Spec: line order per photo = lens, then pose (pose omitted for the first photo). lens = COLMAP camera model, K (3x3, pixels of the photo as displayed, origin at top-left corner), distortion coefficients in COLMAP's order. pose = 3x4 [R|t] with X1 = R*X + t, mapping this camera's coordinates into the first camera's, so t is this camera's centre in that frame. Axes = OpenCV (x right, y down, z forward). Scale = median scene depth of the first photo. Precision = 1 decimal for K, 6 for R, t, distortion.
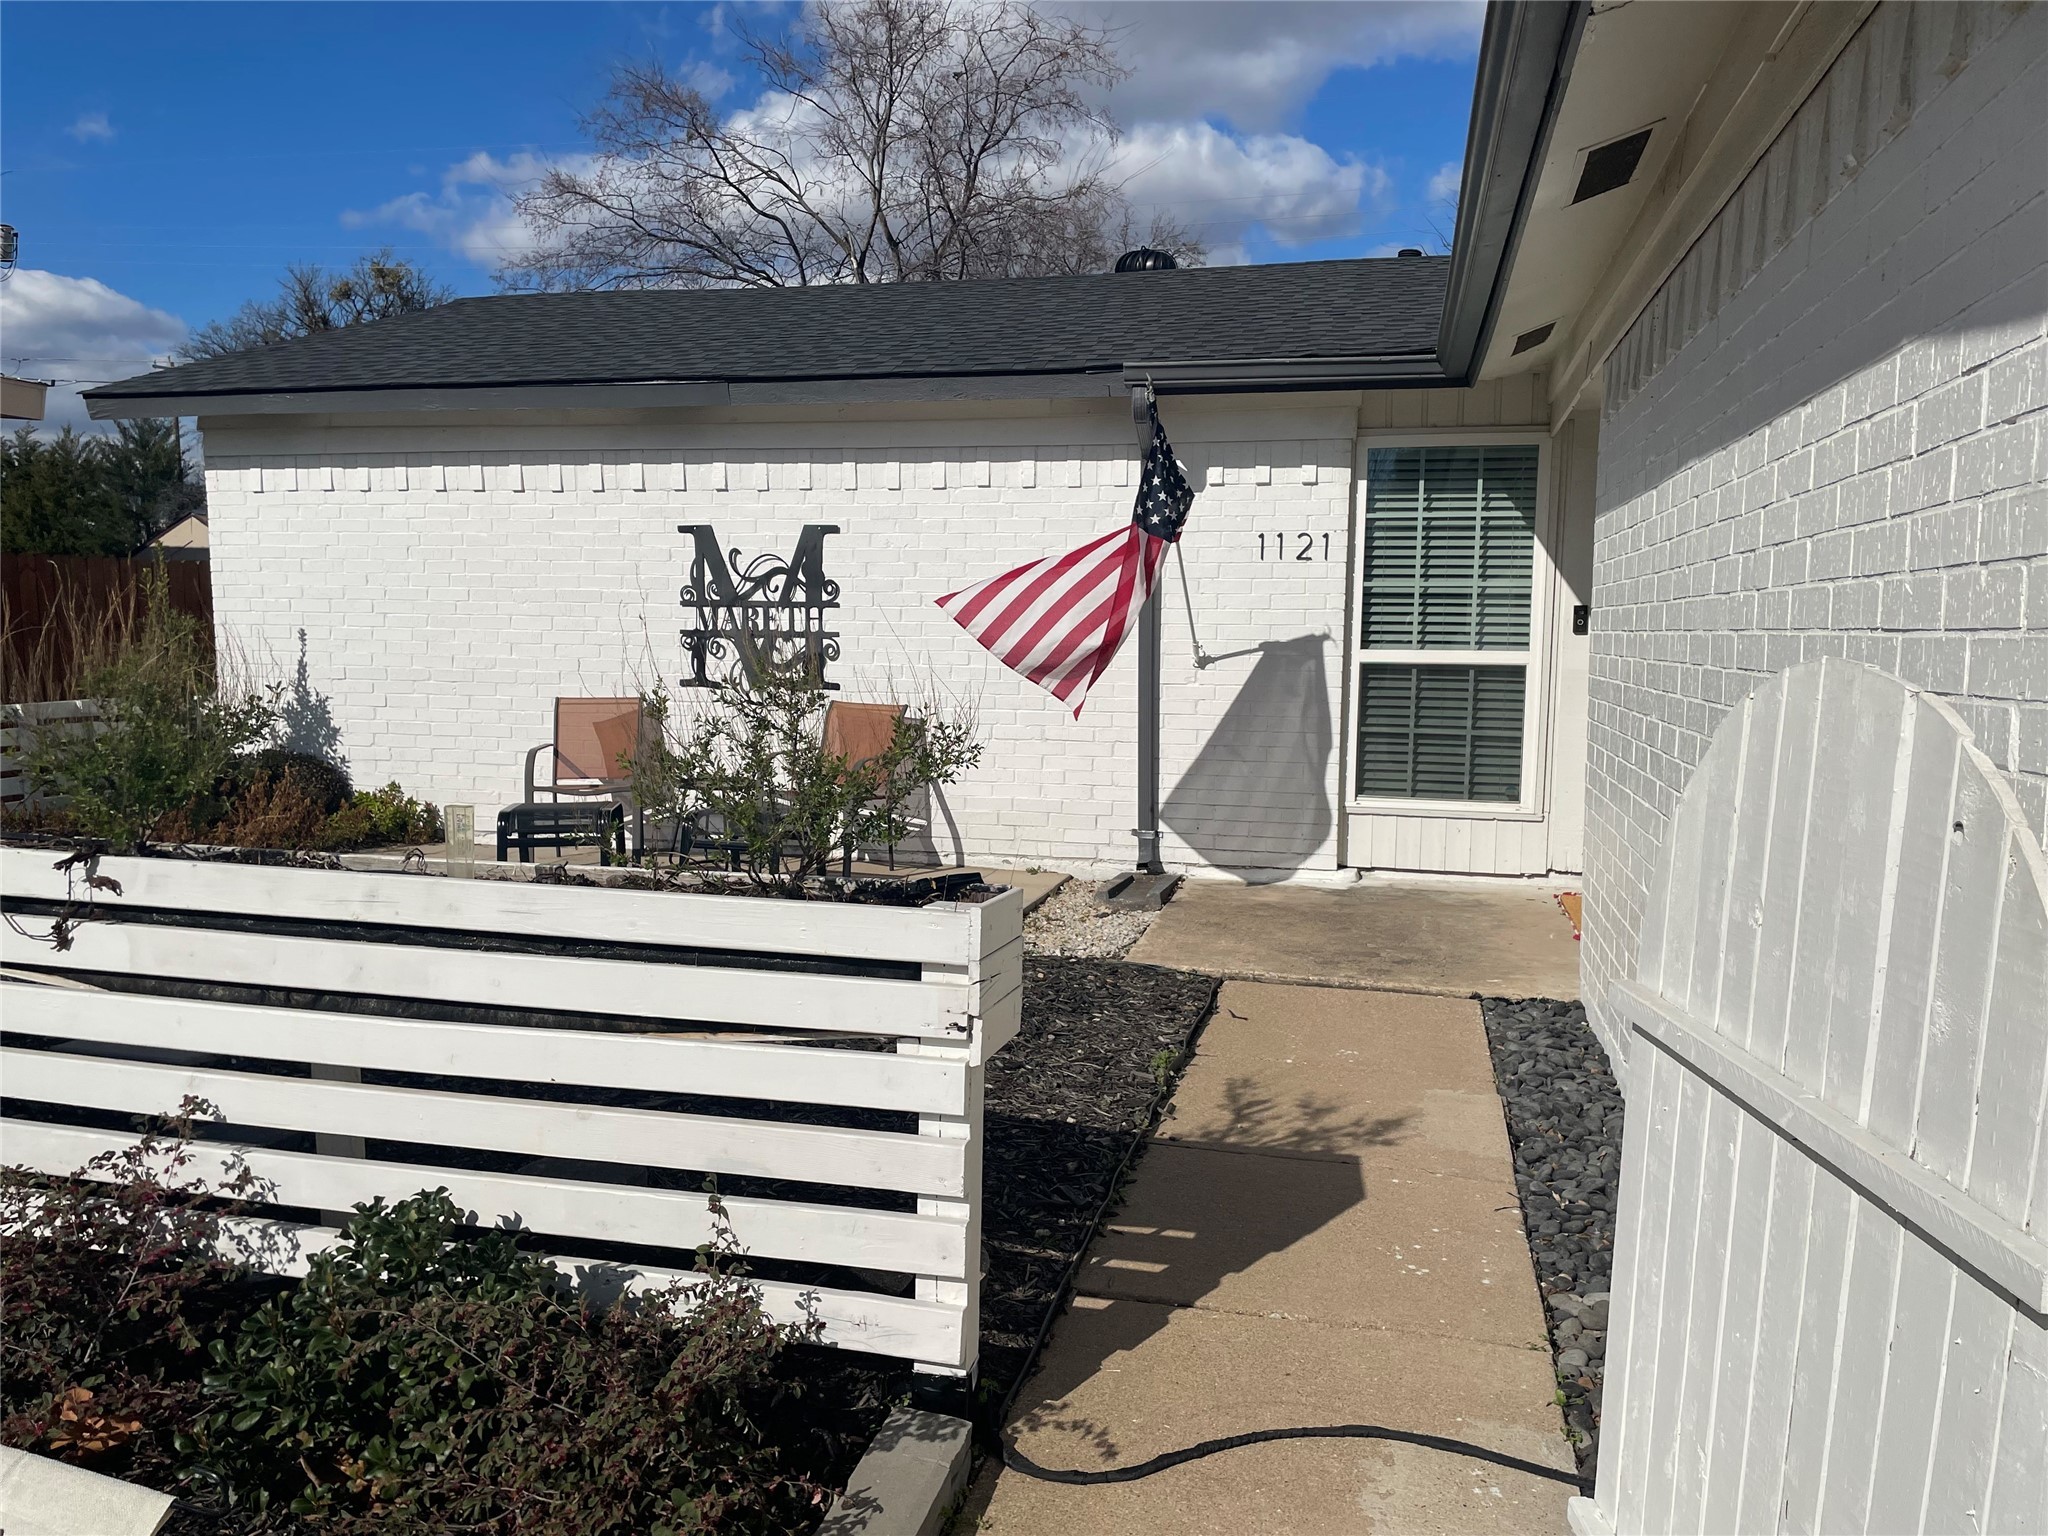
lens RADIAL K [[1542.9, 0, 1020.3], [0, 1542.9, 766.6], [0, 0, 1]] dist [0.041429, -0.005189]
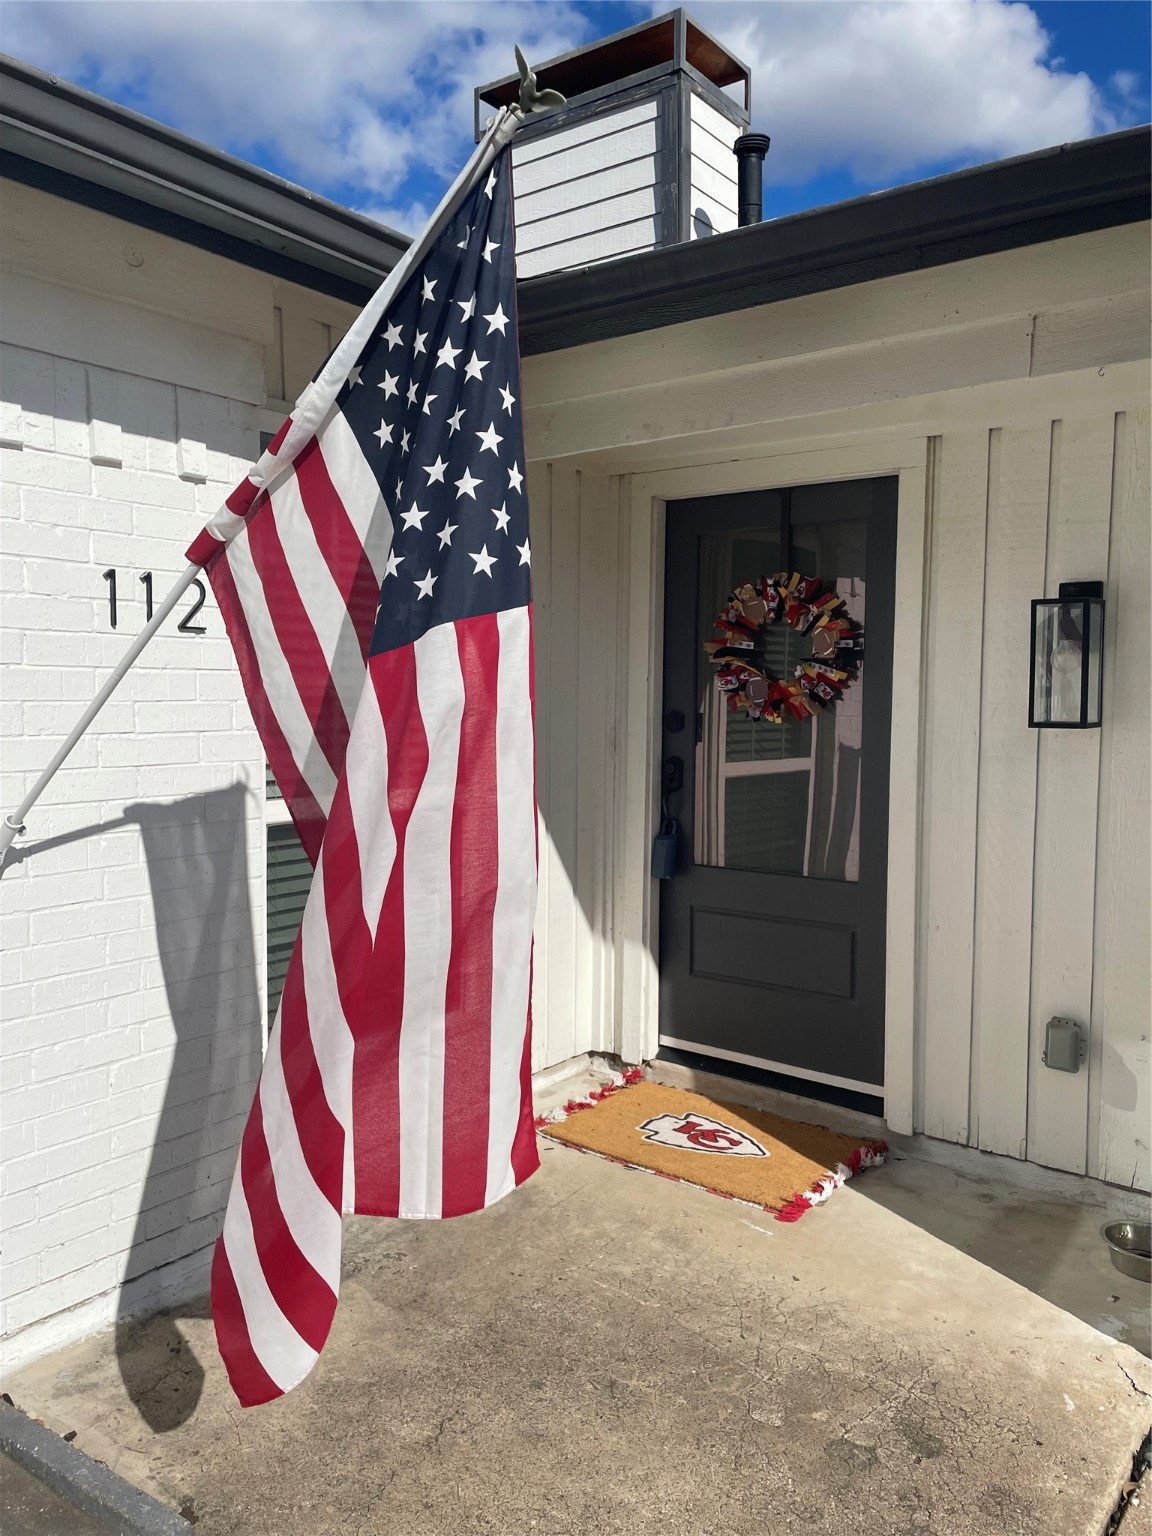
lens RADIAL K [[1157.2, 0, 576.6], [0, 1157.2, 768.5], [0, 0, 1]] dist [0.041429, -0.005189]
pose [[0.396488, -0.074159, 0.915040, -0.099447], [0.076493, 0.995935, 0.047571, -0.089592], [-0.914848, 0.051133, 0.400549, 0.672880]]
